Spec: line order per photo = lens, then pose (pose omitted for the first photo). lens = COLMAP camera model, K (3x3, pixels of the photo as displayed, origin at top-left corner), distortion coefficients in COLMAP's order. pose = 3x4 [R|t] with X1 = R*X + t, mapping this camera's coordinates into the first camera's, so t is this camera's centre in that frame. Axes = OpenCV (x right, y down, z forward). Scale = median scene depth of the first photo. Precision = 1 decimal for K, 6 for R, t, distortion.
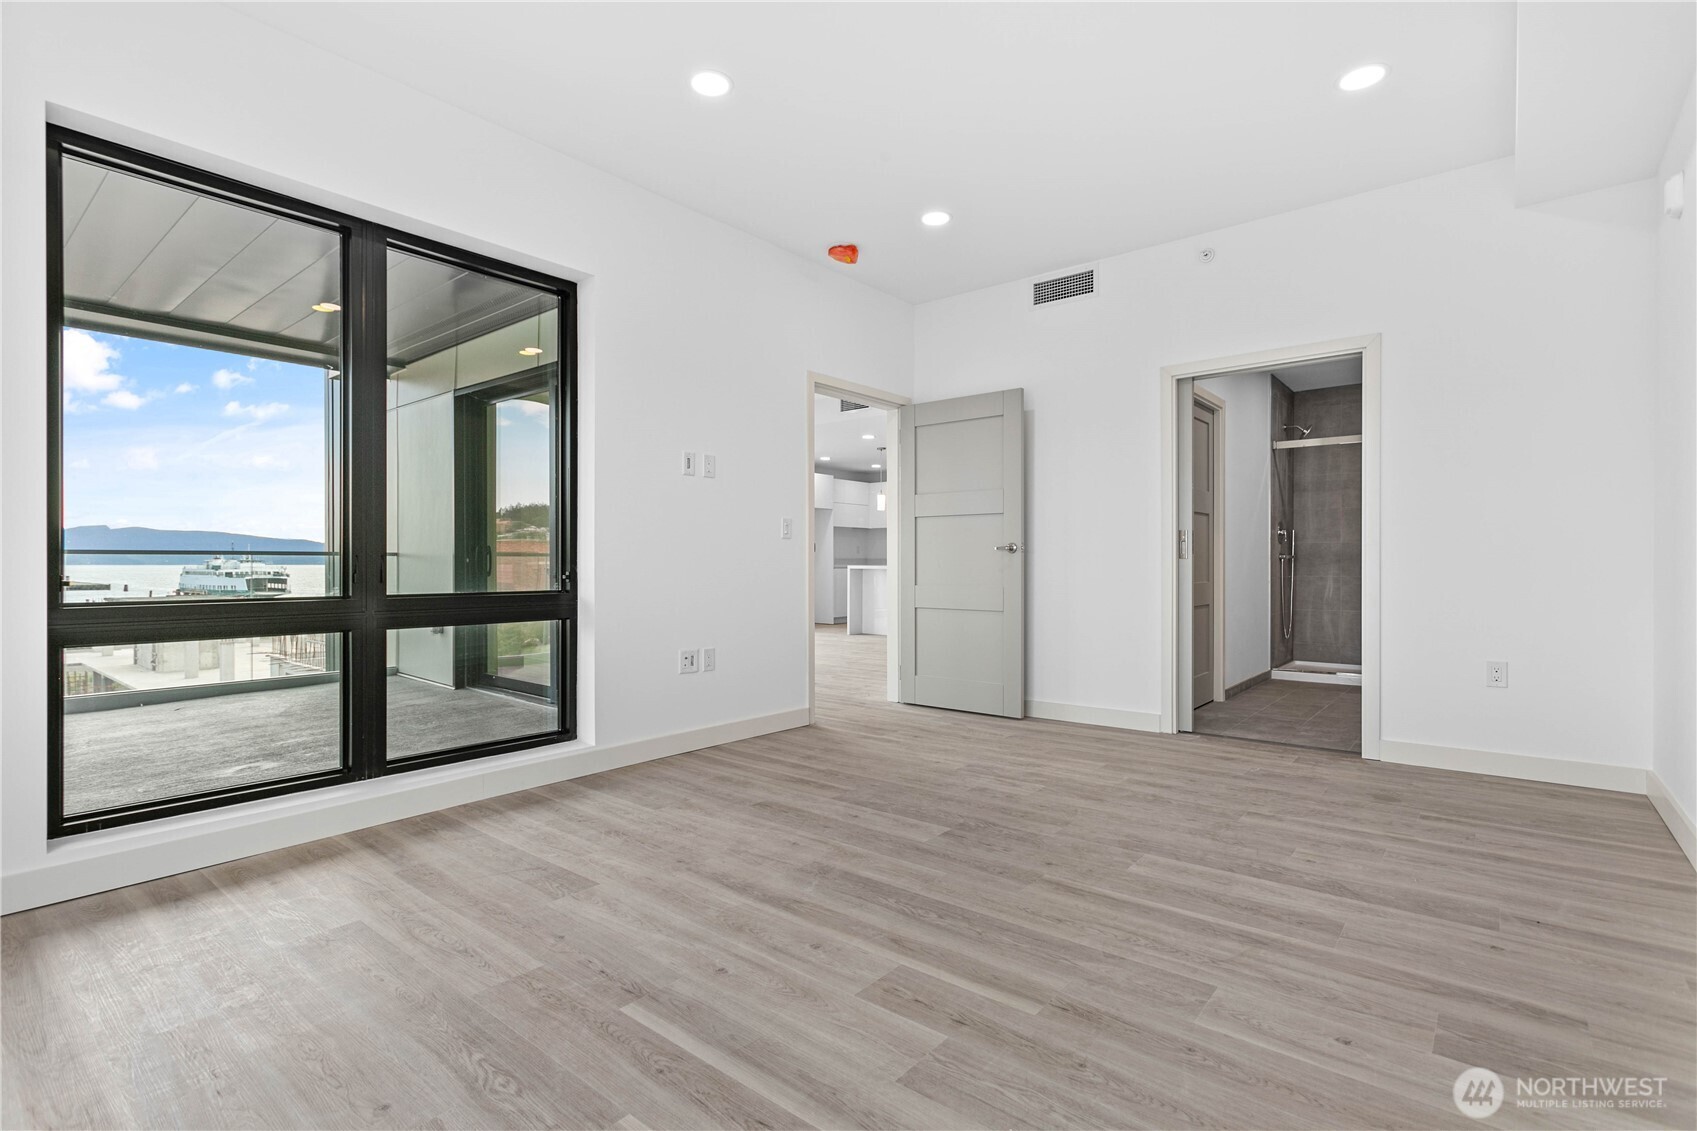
lens RADIAL K [[809.5, 0, 844.7], [0, 809.5, 564.6], [0, 0, 1]] dist [0.002312, 0.000791]
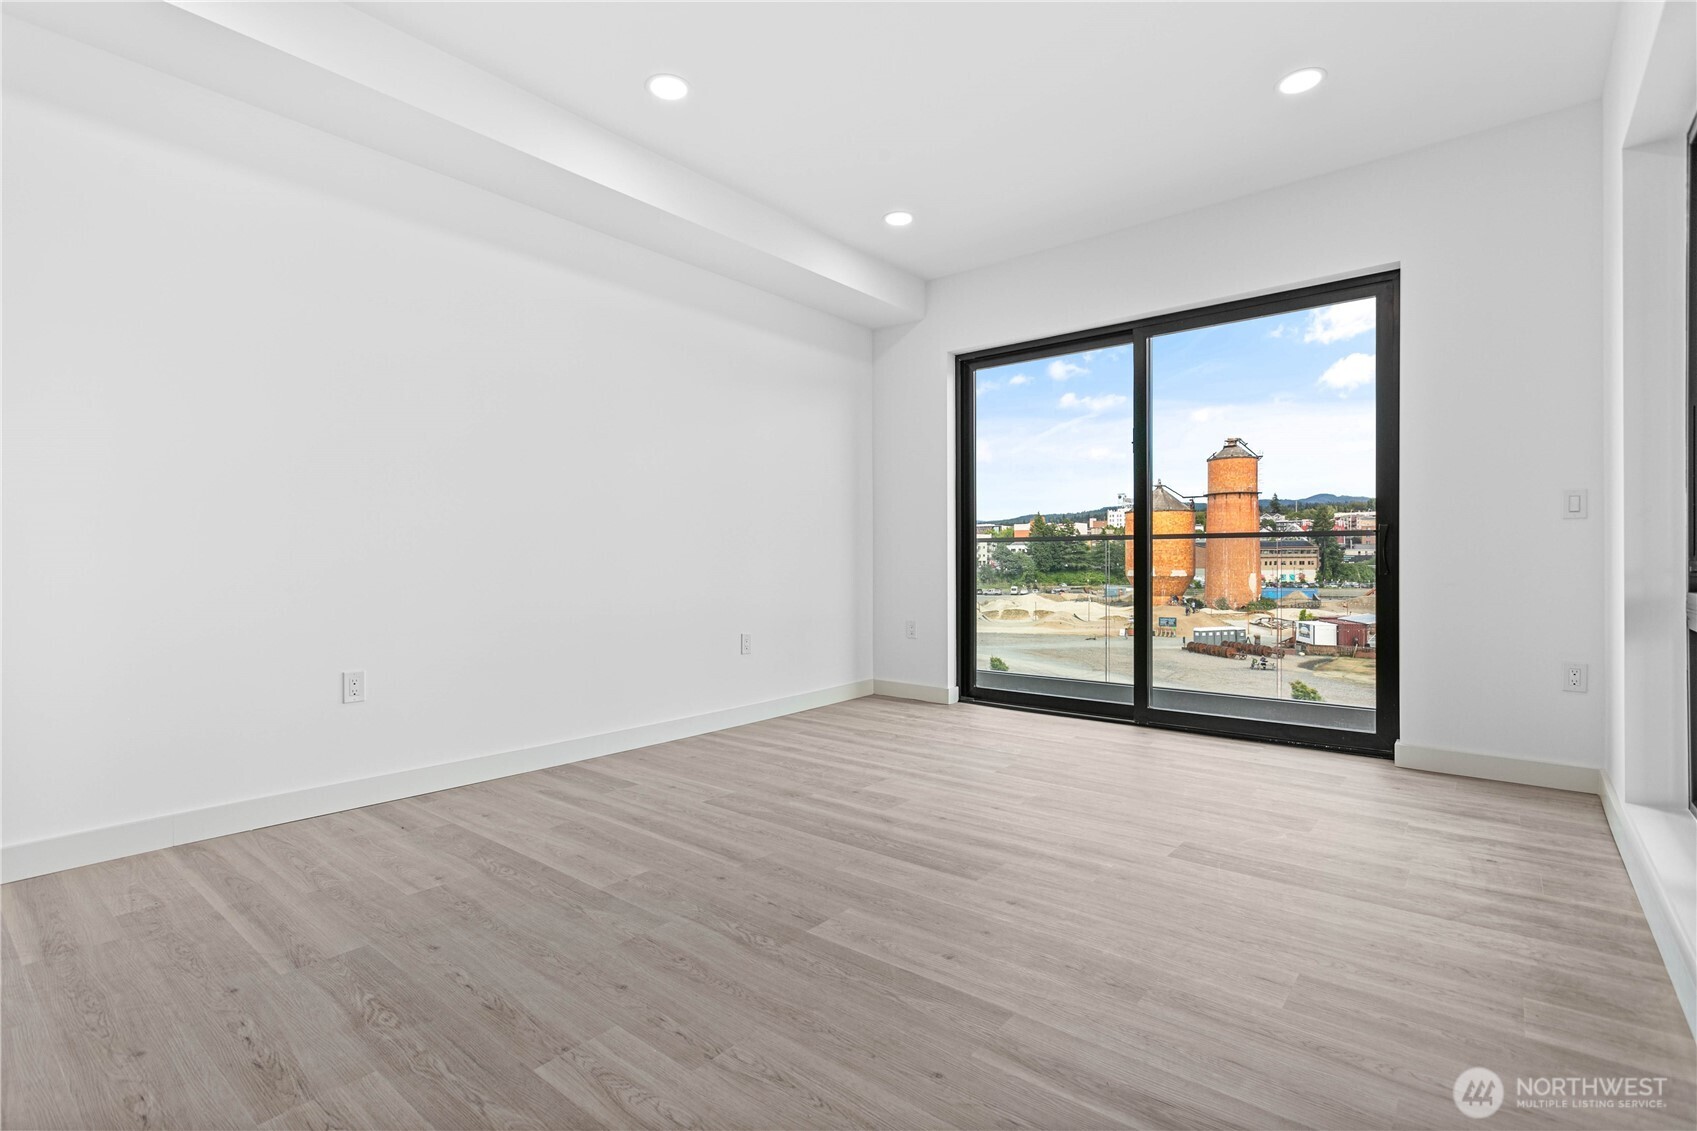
lens RADIAL K [[803.4, 0, 847.9], [0, 803.4, 561.5], [0, 0, 1]] dist [0.003287, 0.000500]
pose [[-0.999953, 0.006726, -0.007030, 0.113461], [0.006710, 0.999975, 0.002357, 0.005432], [0.007046, 0.002309, -0.999973, 1.953859]]
